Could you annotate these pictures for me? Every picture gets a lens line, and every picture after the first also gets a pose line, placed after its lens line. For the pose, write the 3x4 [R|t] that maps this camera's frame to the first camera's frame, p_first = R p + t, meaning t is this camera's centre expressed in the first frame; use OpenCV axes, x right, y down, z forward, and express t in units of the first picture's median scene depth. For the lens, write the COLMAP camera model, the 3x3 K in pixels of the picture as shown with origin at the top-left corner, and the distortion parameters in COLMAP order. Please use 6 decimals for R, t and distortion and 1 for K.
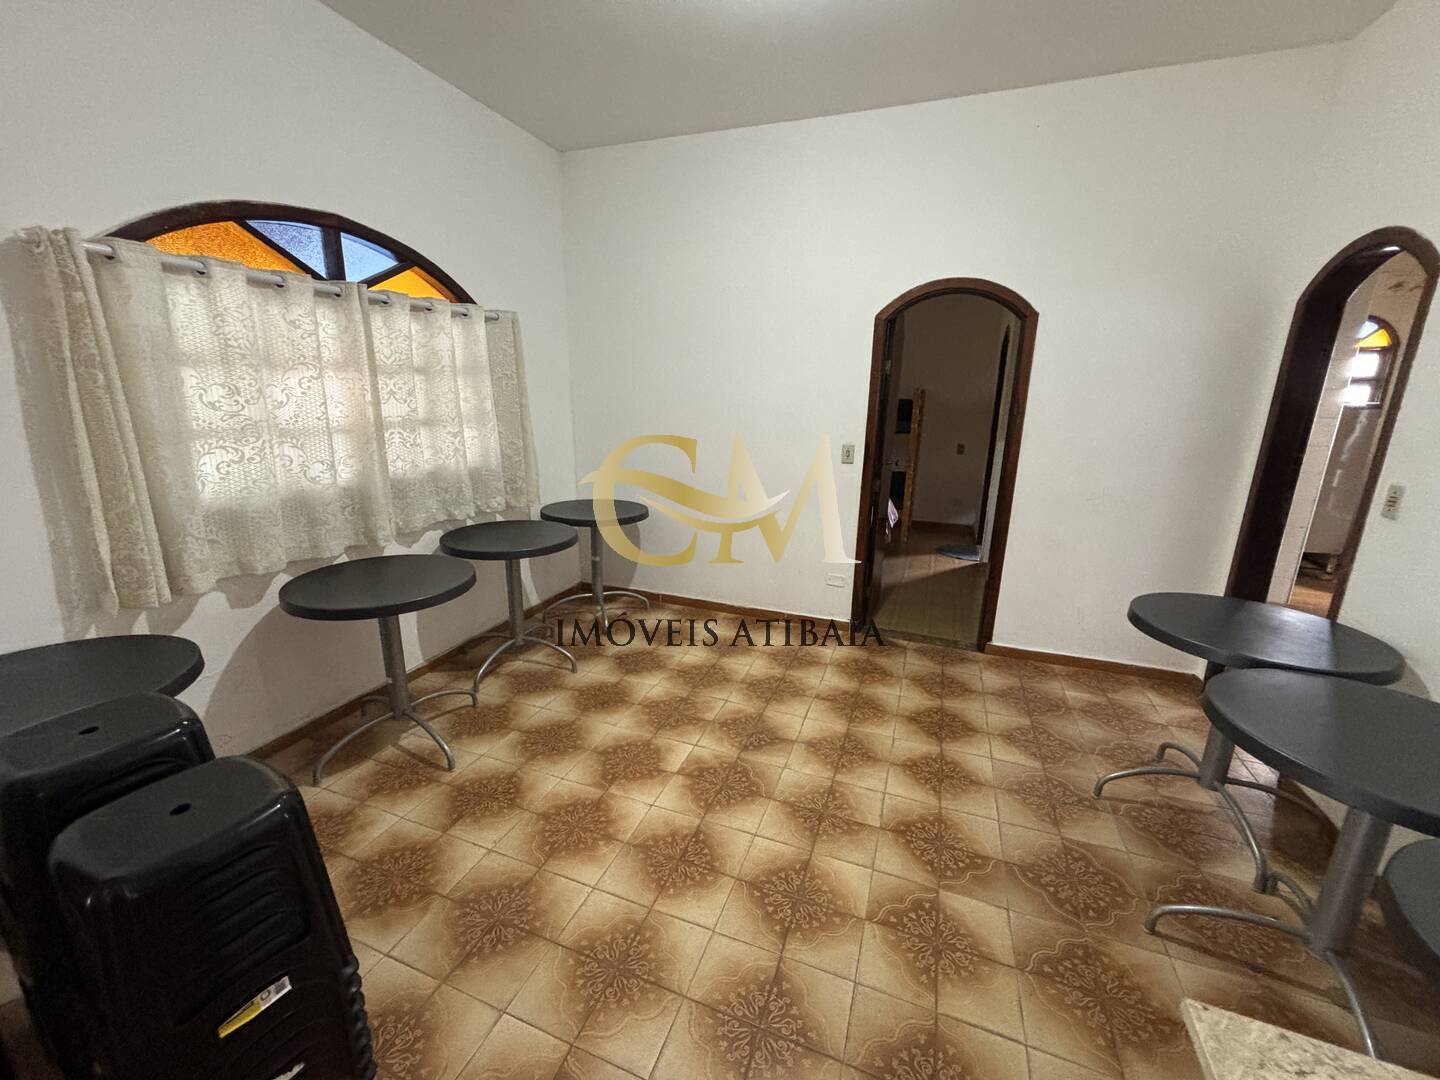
lens RADIAL K [[574.9, 0, 719.1], [0, 574.9, 533.9], [0, 0, 1]] dist [-0.002014, 0.001832]
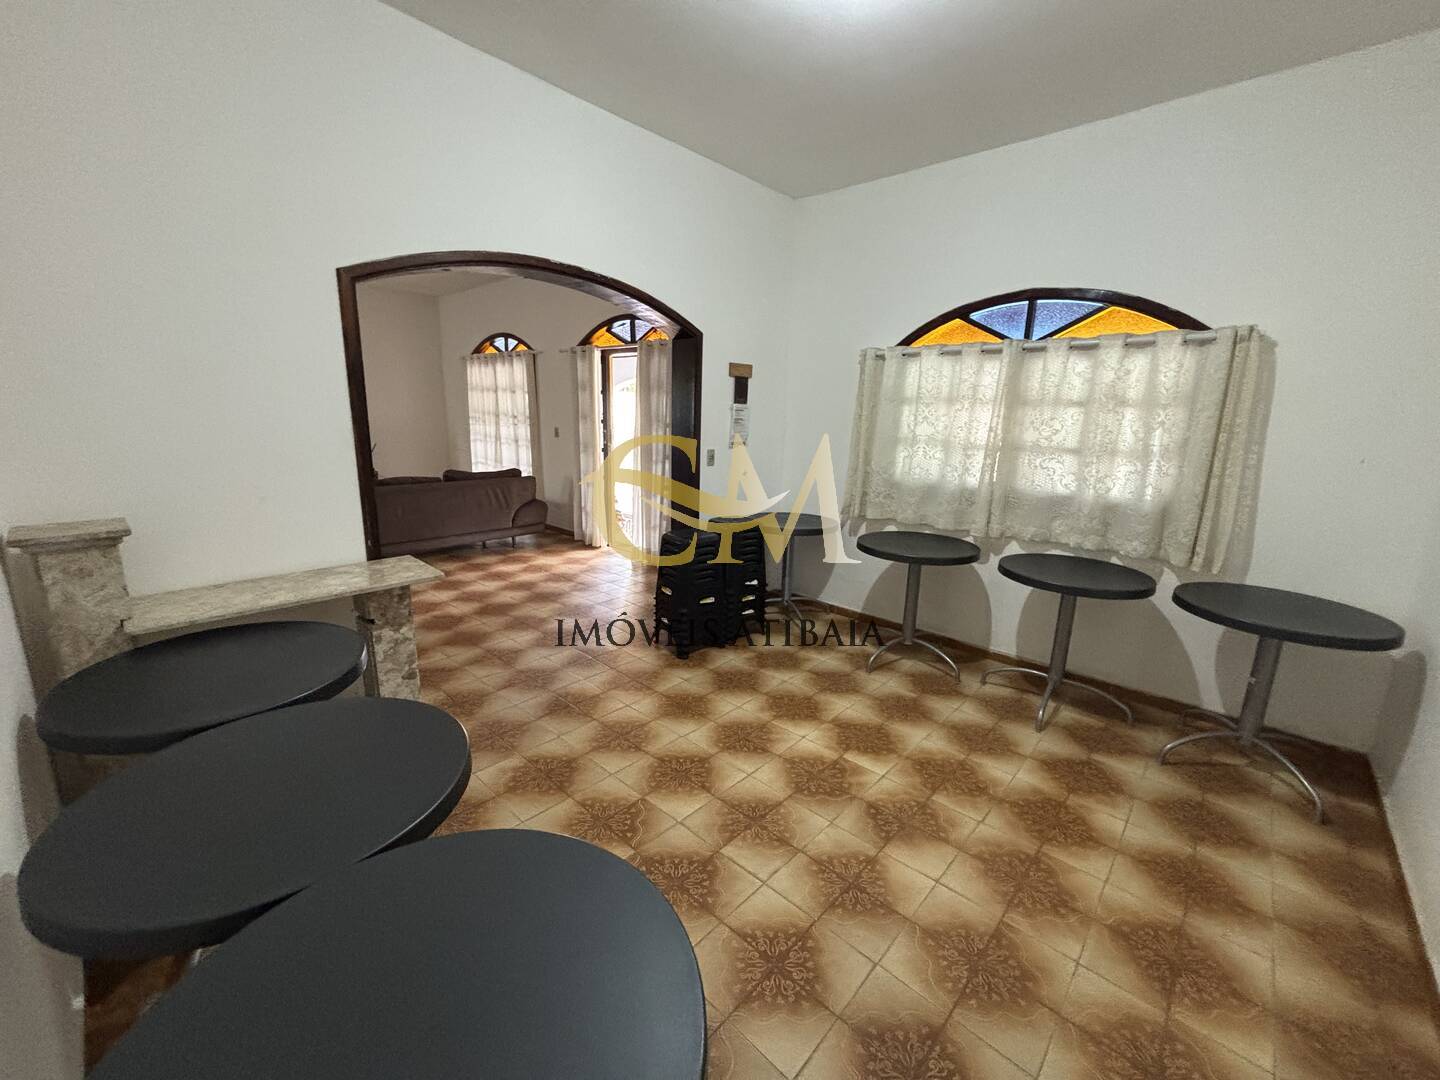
lens RADIAL K [[574.9, 0, 720.5], [0, 574.9, 539.7], [0, 0, 1]] dist [-0.002014, 0.001832]
pose [[-0.361520, 0.180677, -0.914691, 0.900571], [-0.262909, 0.921479, 0.285929, -0.210039], [0.894529, 0.343849, -0.285632, 0.925995]]
